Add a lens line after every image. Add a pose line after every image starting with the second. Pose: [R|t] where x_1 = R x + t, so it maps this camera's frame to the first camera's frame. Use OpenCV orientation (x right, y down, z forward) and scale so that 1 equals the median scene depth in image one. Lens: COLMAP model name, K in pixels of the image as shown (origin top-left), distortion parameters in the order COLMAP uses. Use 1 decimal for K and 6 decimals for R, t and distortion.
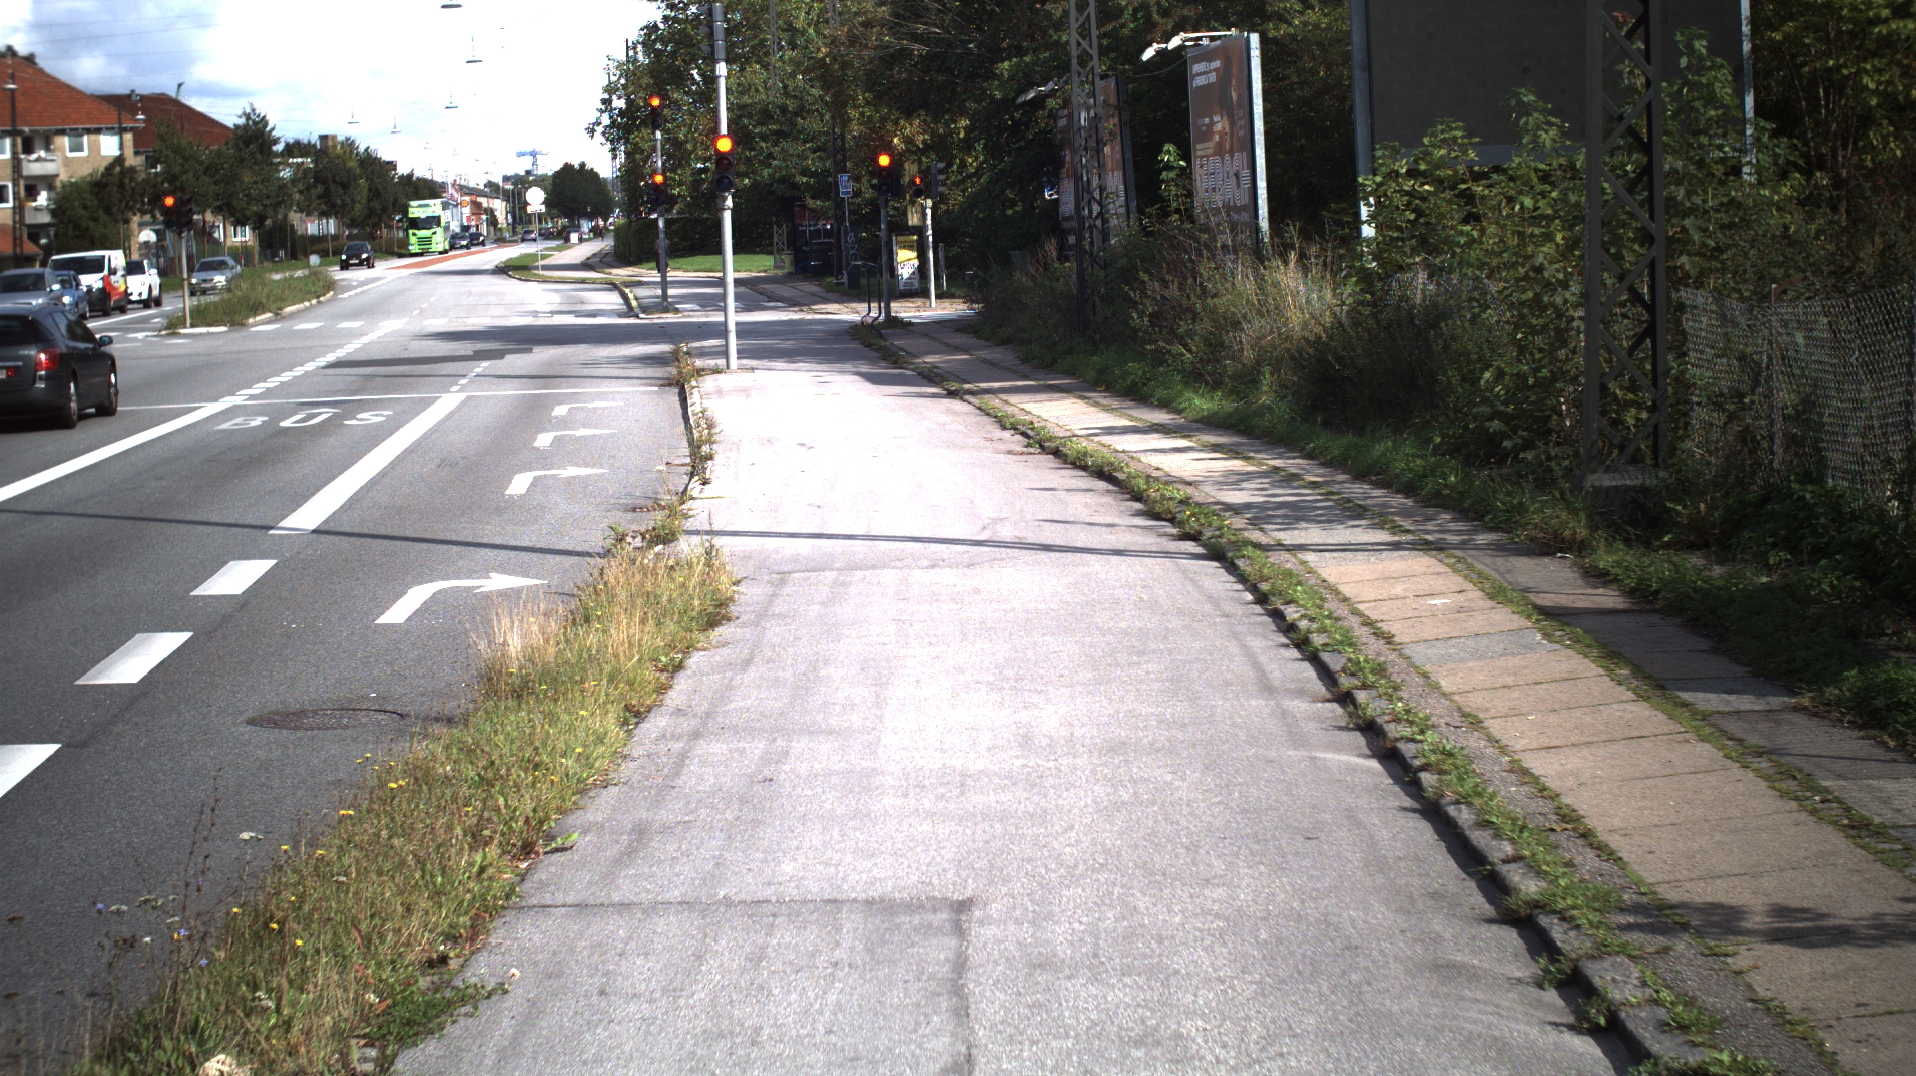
lens RADIAL K [[4872.2, 0, 958.0], [0, 4872.2, 538.0], [0, 0, 1]] dist [-0.552057, 0.558974]
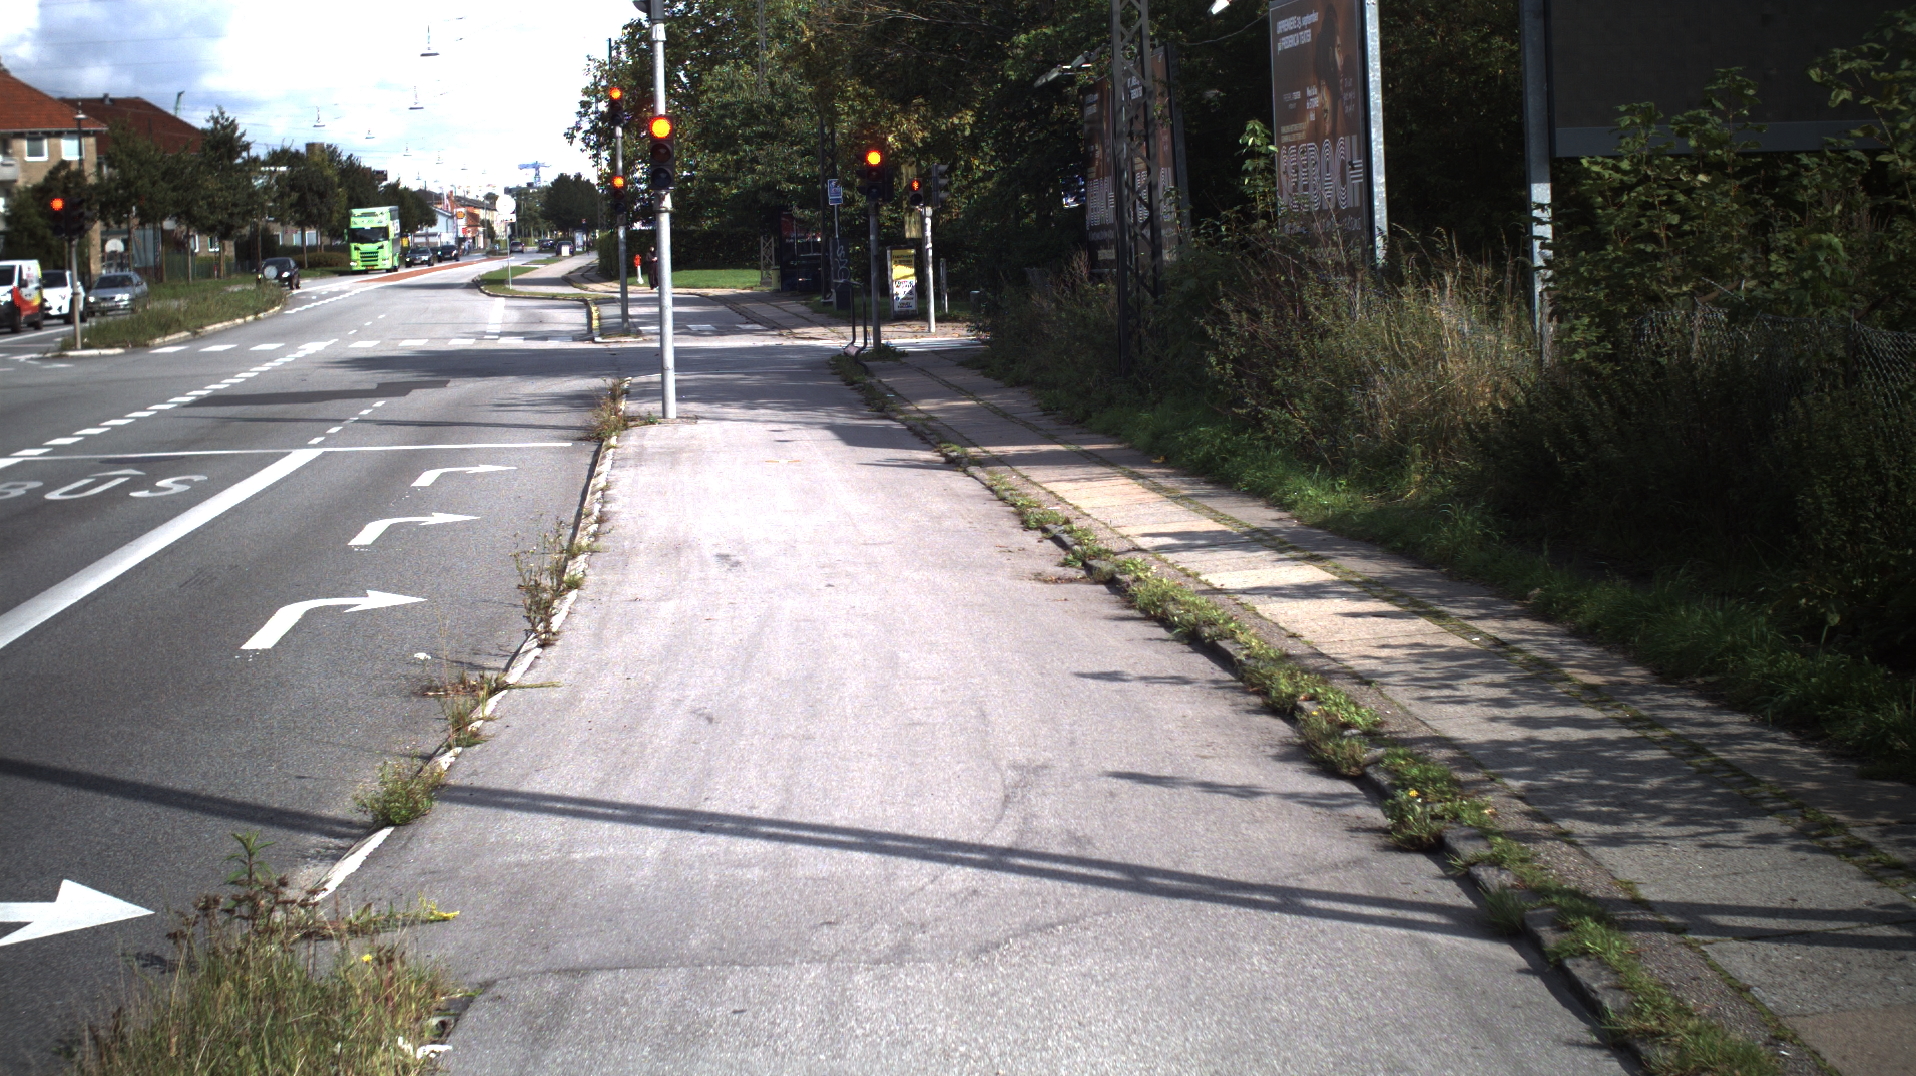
lens RADIAL K [[4872.2, 0, 958.0], [0, 4872.2, 538.0], [0, 0, 1]] dist [-0.552057, 0.558974]
pose [[0.999975, 0.007018, -0.000477, 0.000060], [-0.007020, 0.999970, -0.003295, -0.007862], [0.000454, 0.003298, 0.999994, 0.132378]]
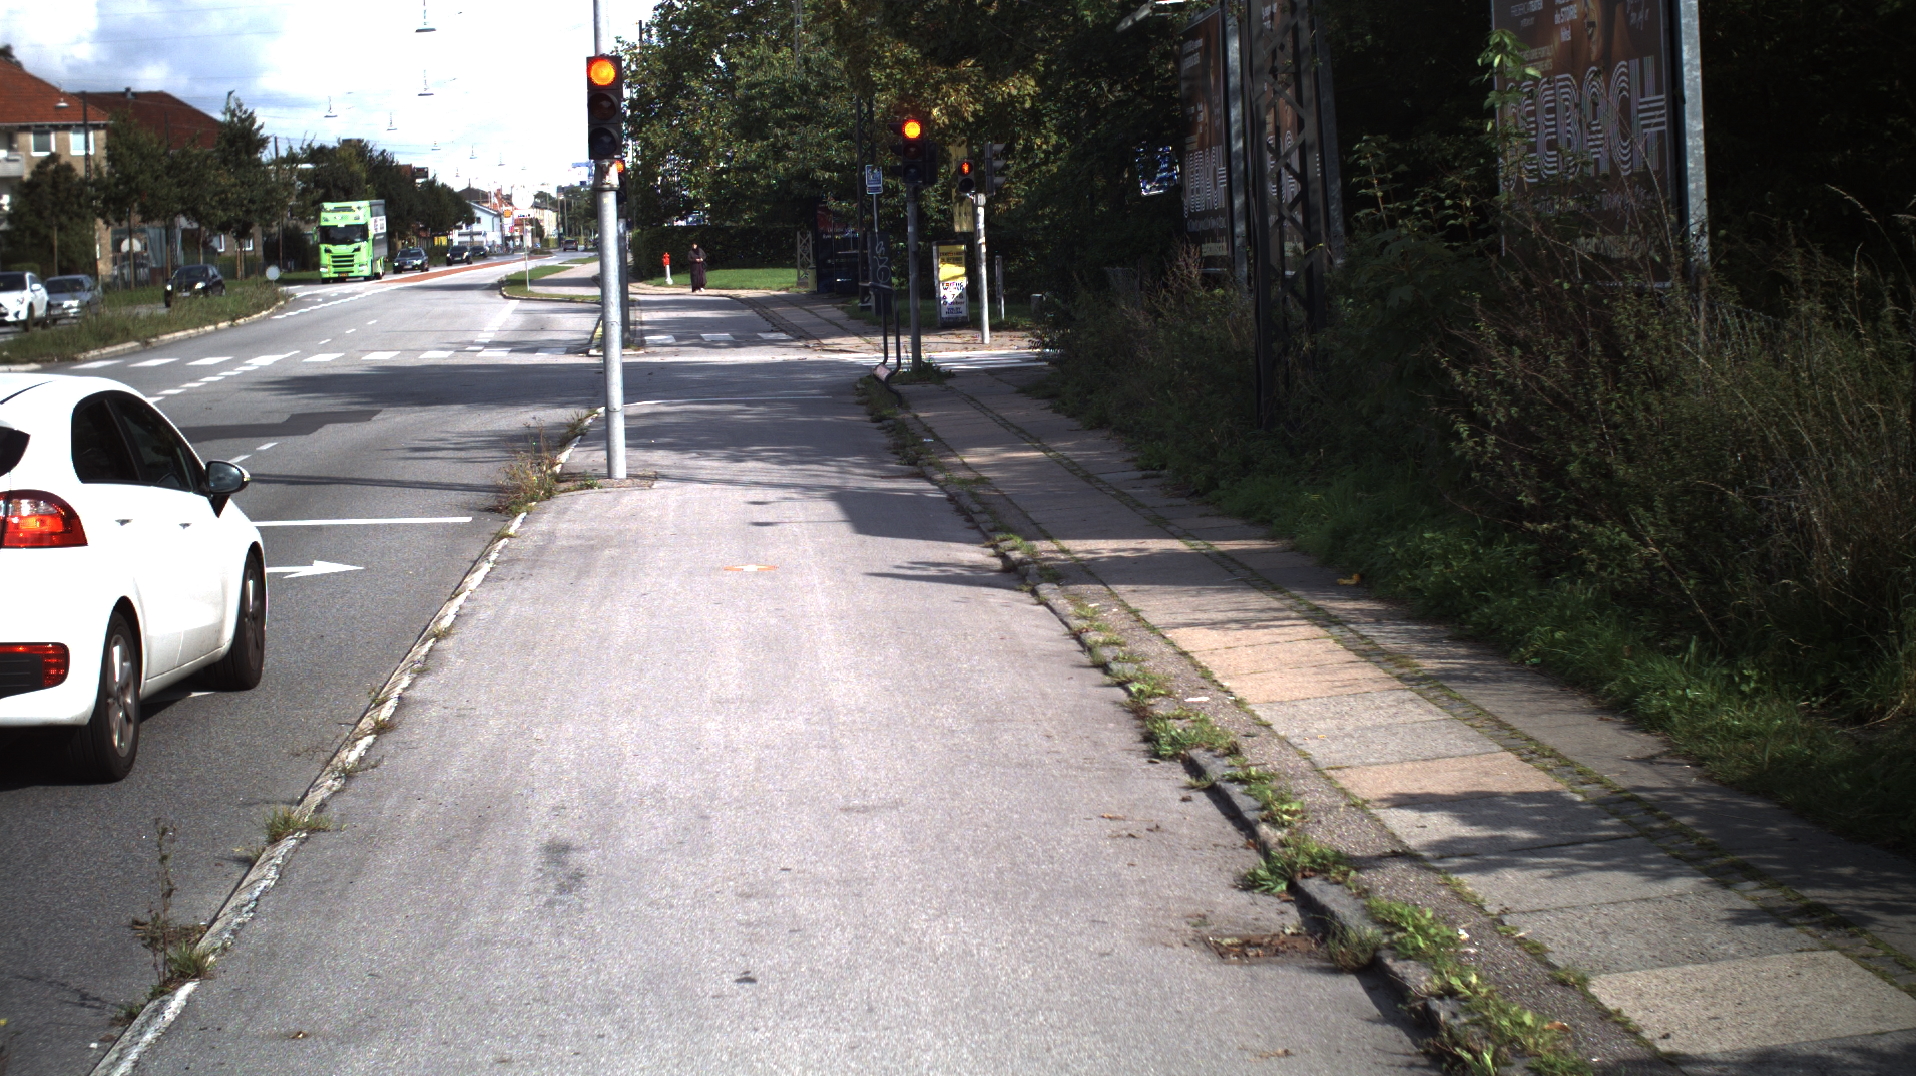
lens RADIAL K [[4872.2, 0, 958.0], [0, 4872.2, 538.0], [0, 0, 1]] dist [-0.552057, 0.558974]
pose [[0.999914, 0.004940, -0.012130, -0.000410], [-0.004975, 0.999983, -0.002879, -0.015719], [0.012116, 0.002939, 0.999922, 0.264494]]
